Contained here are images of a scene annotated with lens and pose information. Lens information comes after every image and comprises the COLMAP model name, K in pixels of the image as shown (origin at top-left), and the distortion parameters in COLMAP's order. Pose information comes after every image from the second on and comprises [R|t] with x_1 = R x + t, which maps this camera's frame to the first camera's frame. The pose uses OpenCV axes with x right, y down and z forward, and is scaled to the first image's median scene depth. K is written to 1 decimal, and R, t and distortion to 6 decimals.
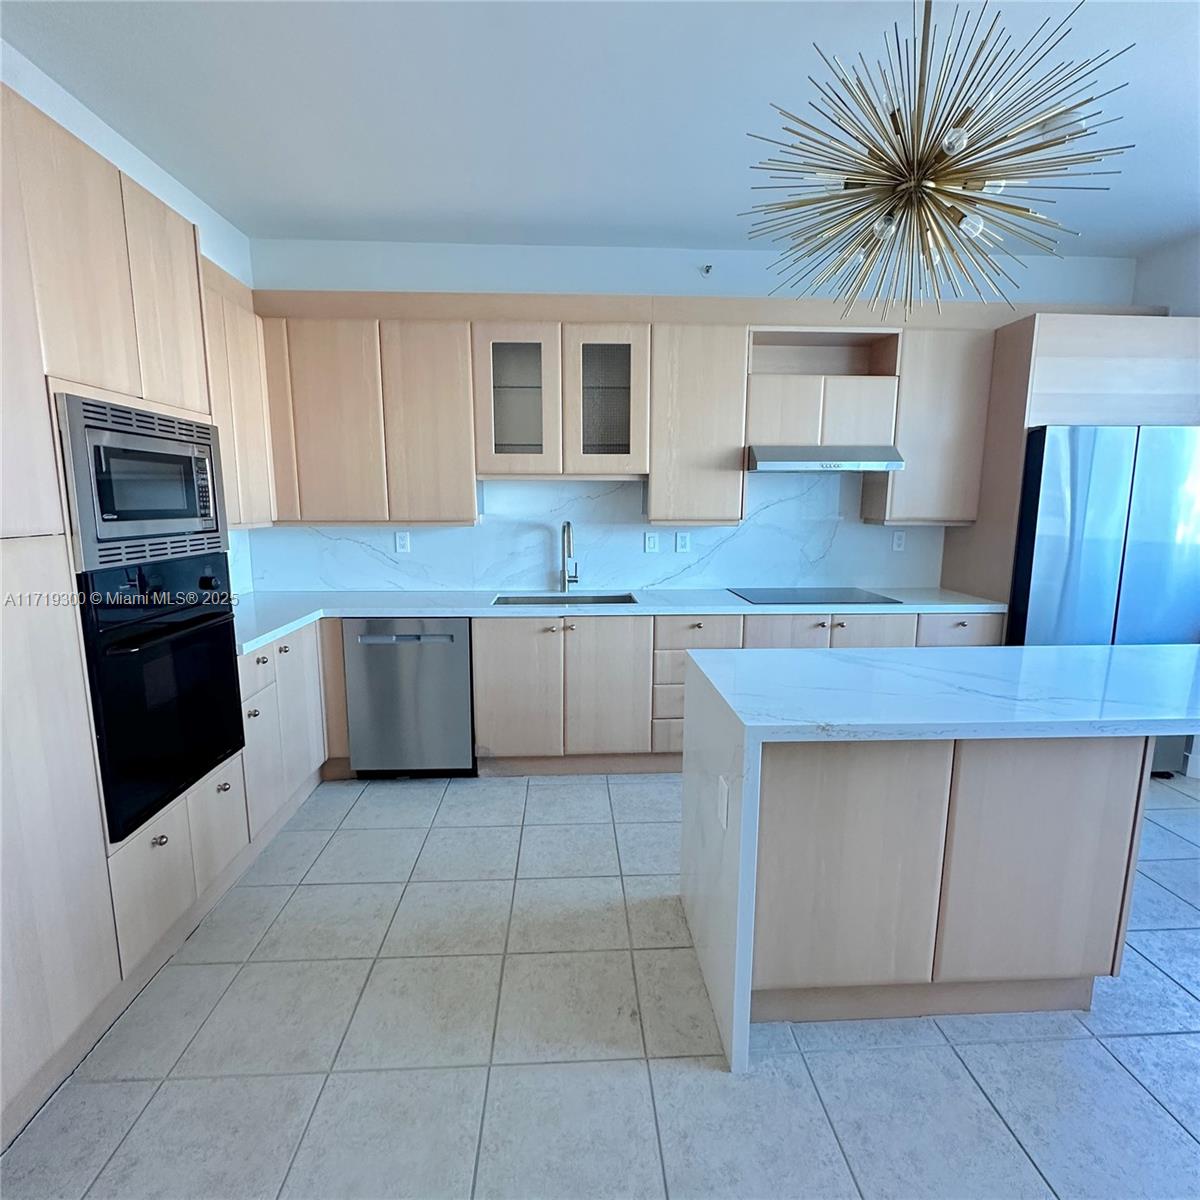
lens RADIAL K [[638.0, 0, 597.3], [0, 638.0, 599.3], [0, 0, 1]] dist [-0.004729, 0.001188]
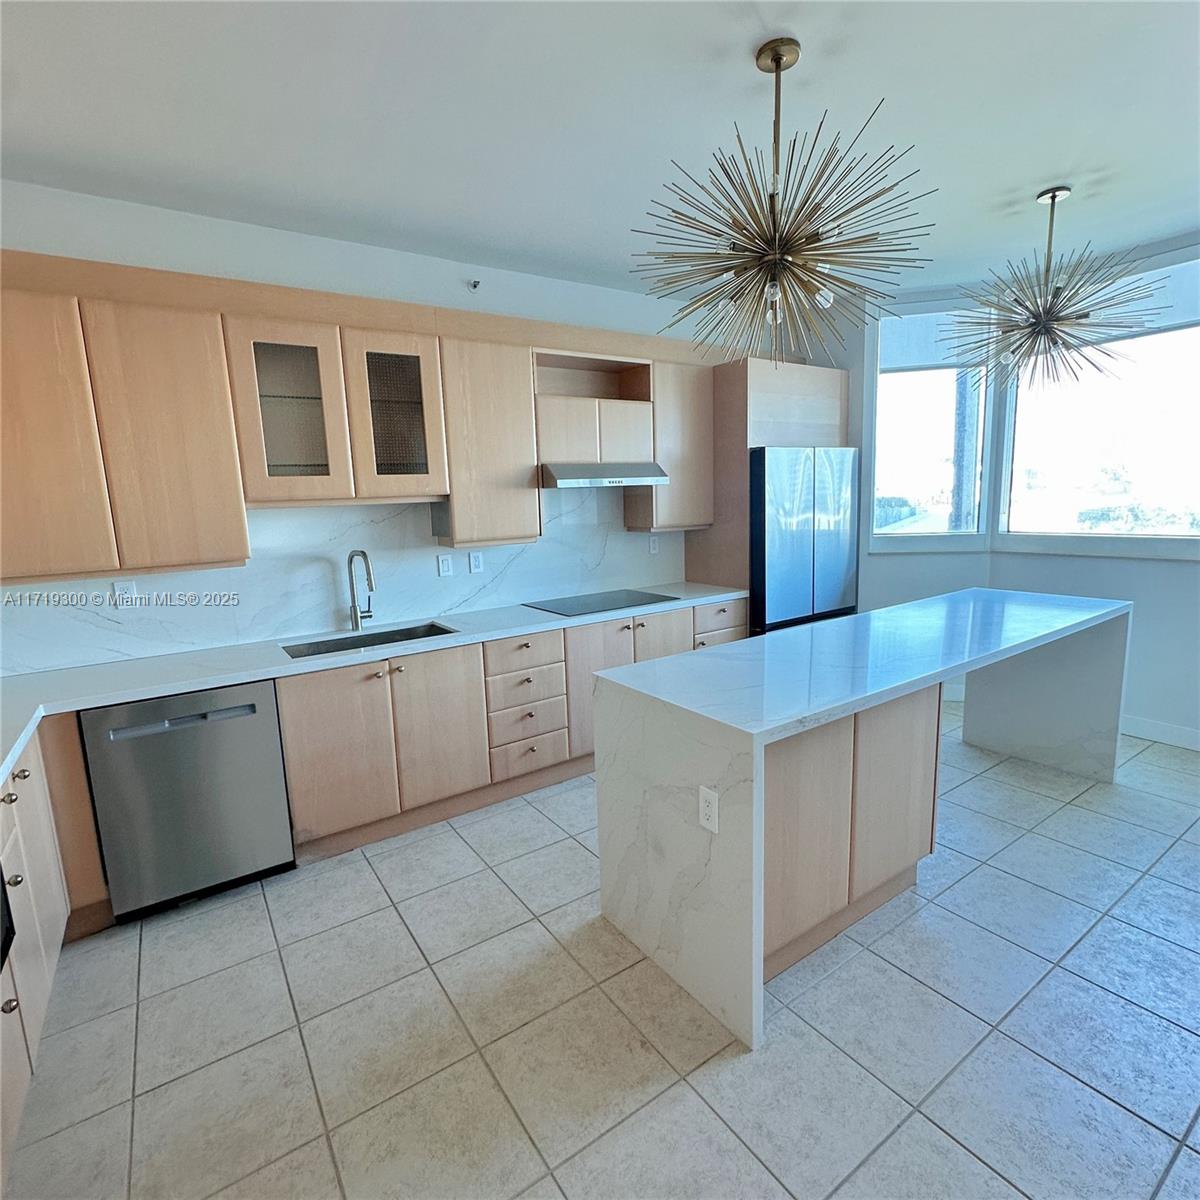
lens RADIAL K [[638.0, 0, 597.3], [0, 638.0, 599.3], [0, 0, 1]] dist [-0.004729, 0.001188]
pose [[0.854261, -0.116307, 0.506667, -0.236475], [0.119811, 0.992461, 0.025815, -0.041547], [-0.505850, 0.038651, 0.861755, 0.081749]]
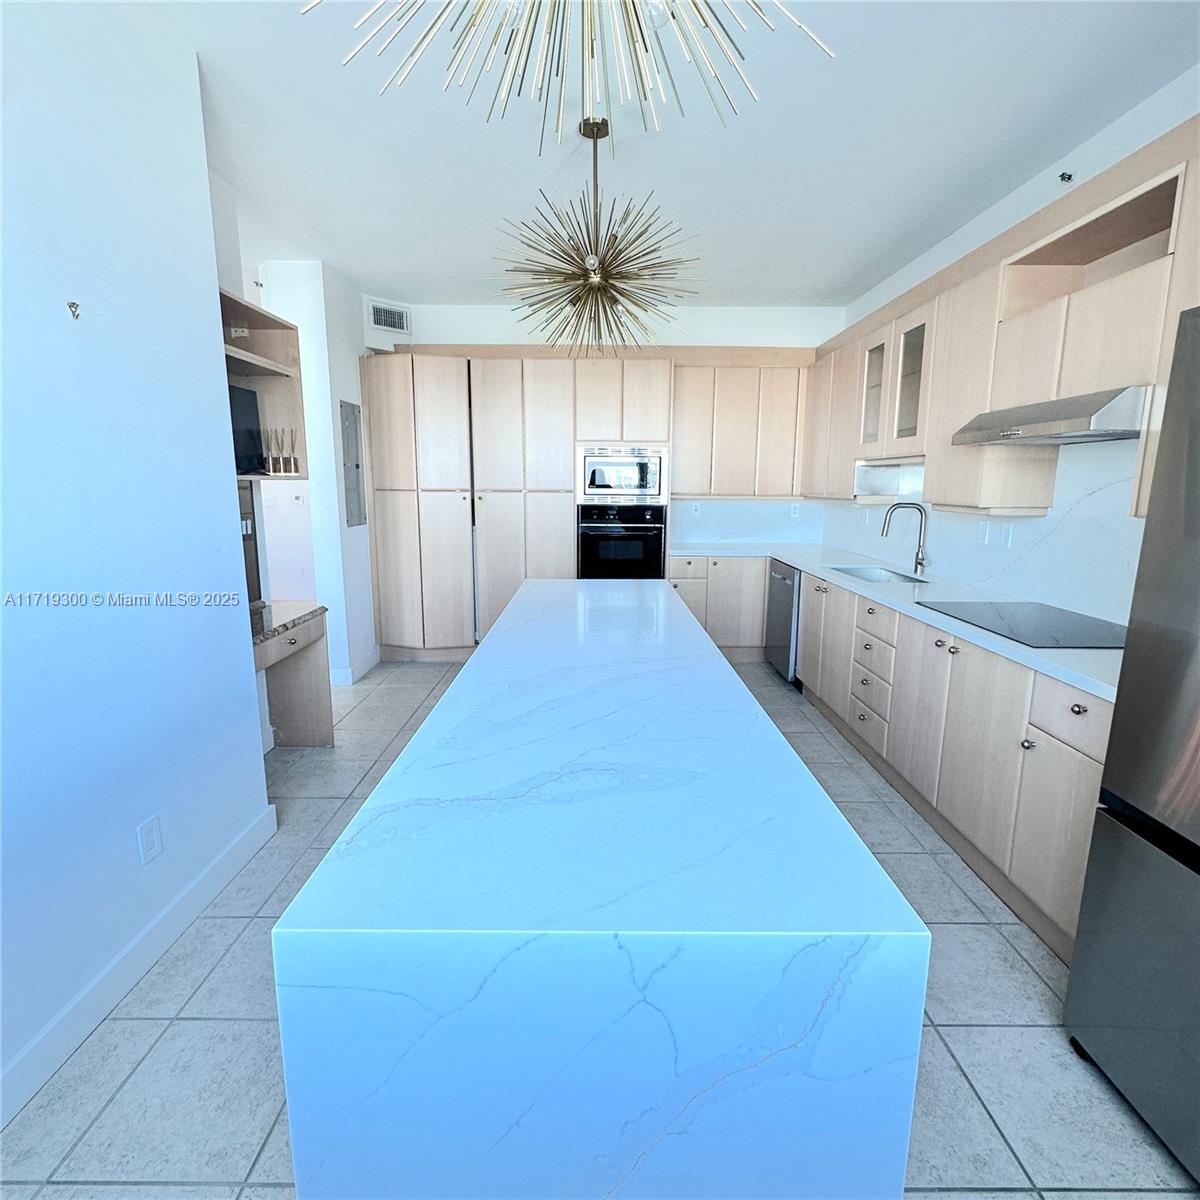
lens RADIAL K [[638.0, 0, 597.3], [0, 638.0, 599.3], [0, 0, 1]] dist [-0.004729, 0.001188]
pose [[-0.048417, 0.178984, -0.982660, 1.107853], [-0.159842, 0.969746, 0.184508, -0.087238], [0.985954, 0.166004, -0.018343, 0.587448]]
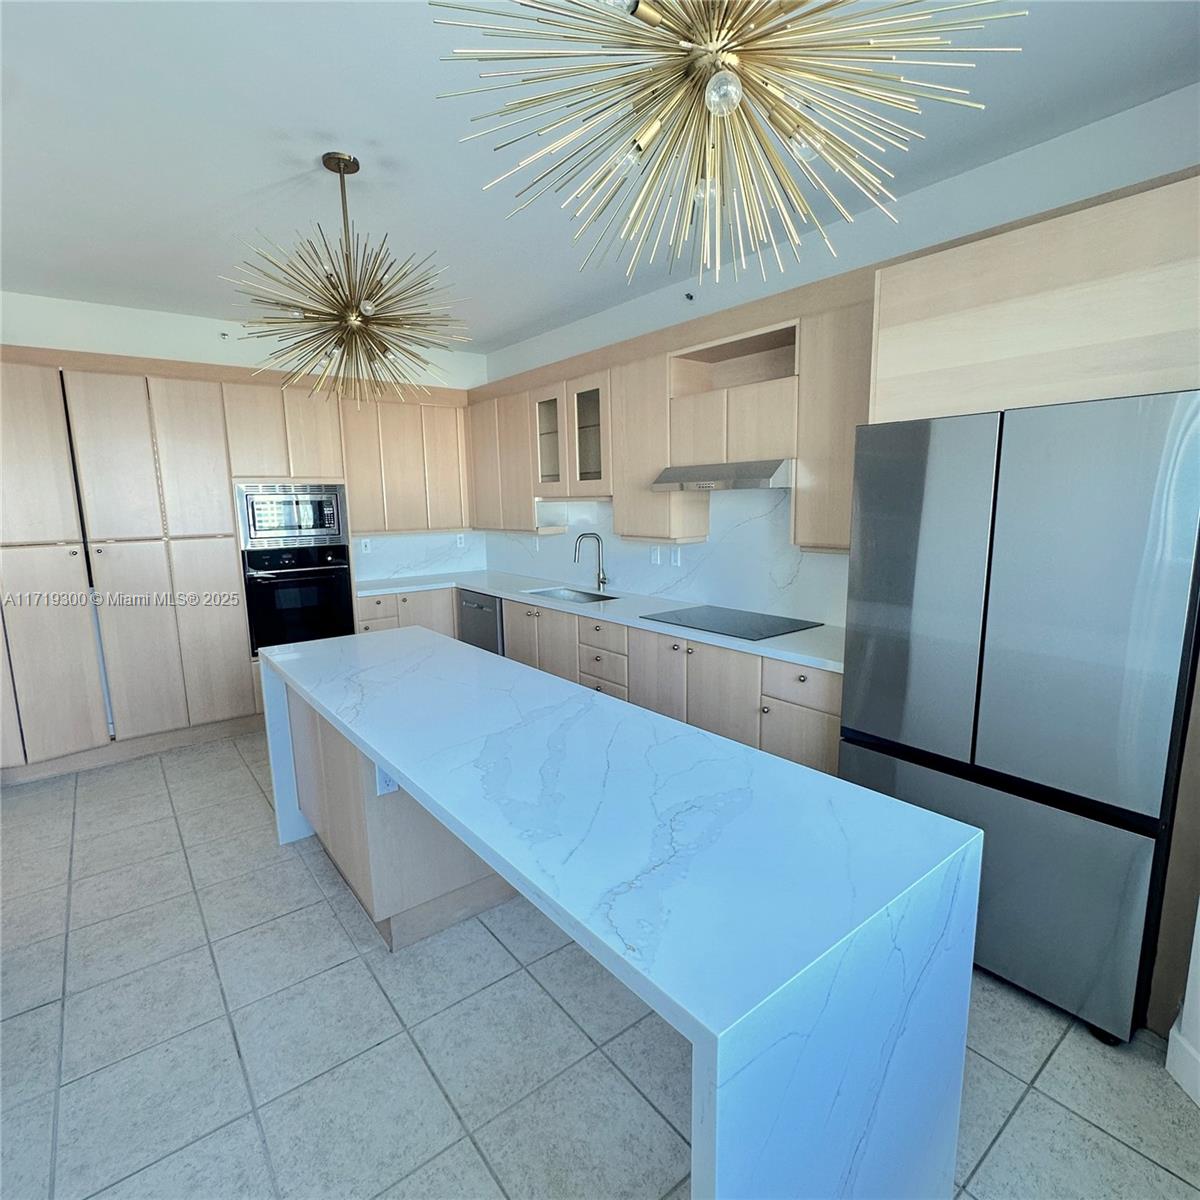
lens RADIAL K [[638.0, 0, 597.3], [0, 638.0, 599.3], [0, 0, 1]] dist [-0.004729, 0.001188]
pose [[0.575229, 0.117693, -0.809481, 1.060495], [-0.109325, 0.991778, 0.066510, -0.085469], [0.810654, 0.050238, 0.583367, 0.315723]]
